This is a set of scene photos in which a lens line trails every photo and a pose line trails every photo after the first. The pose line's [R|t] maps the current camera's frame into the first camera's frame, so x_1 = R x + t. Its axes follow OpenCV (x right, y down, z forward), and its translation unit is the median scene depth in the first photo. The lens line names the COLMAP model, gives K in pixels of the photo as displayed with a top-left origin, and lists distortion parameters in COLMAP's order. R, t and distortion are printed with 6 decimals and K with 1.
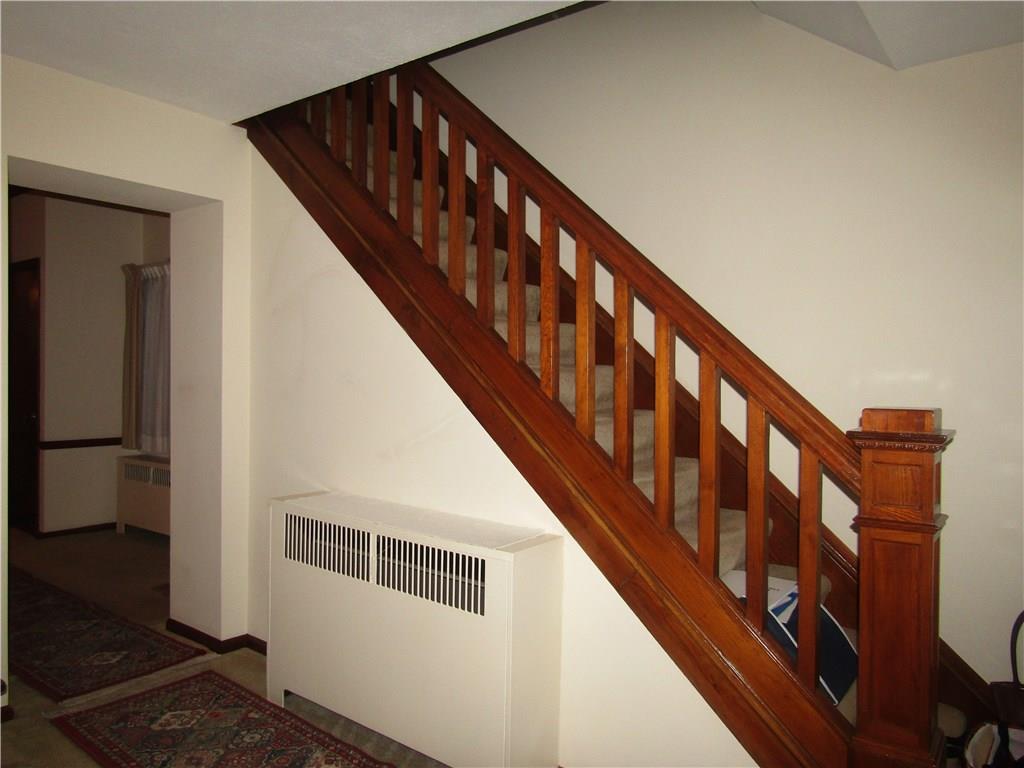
lens RADIAL K [[726.4, 0, 512.0], [0, 726.4, 384.0], [0, 0, 1]] dist [-0.007565, -0.002003]
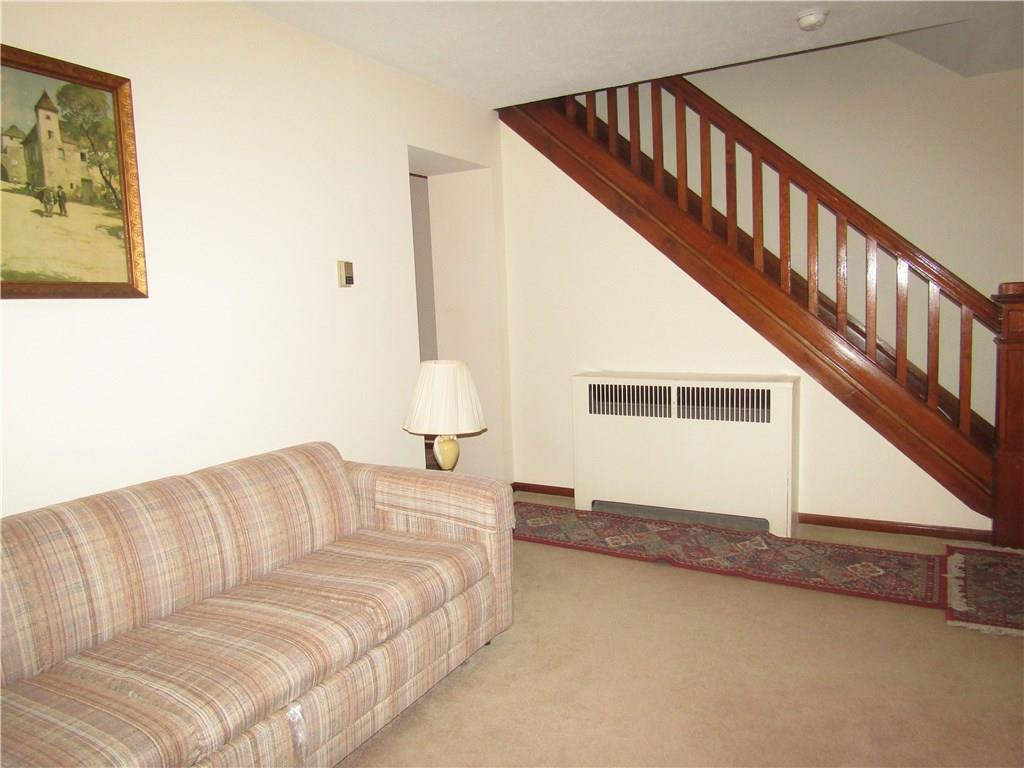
lens RADIAL K [[725.8, 0, 513.6], [0, 725.8, 386.4], [0, 0, 1]] dist [-0.010986, 0.003037]
pose [[0.987334, -0.074472, 0.140090, -0.744747], [0.060208, 0.992811, 0.103443, 0.021067], [-0.146787, -0.093698, 0.984720, -0.492663]]
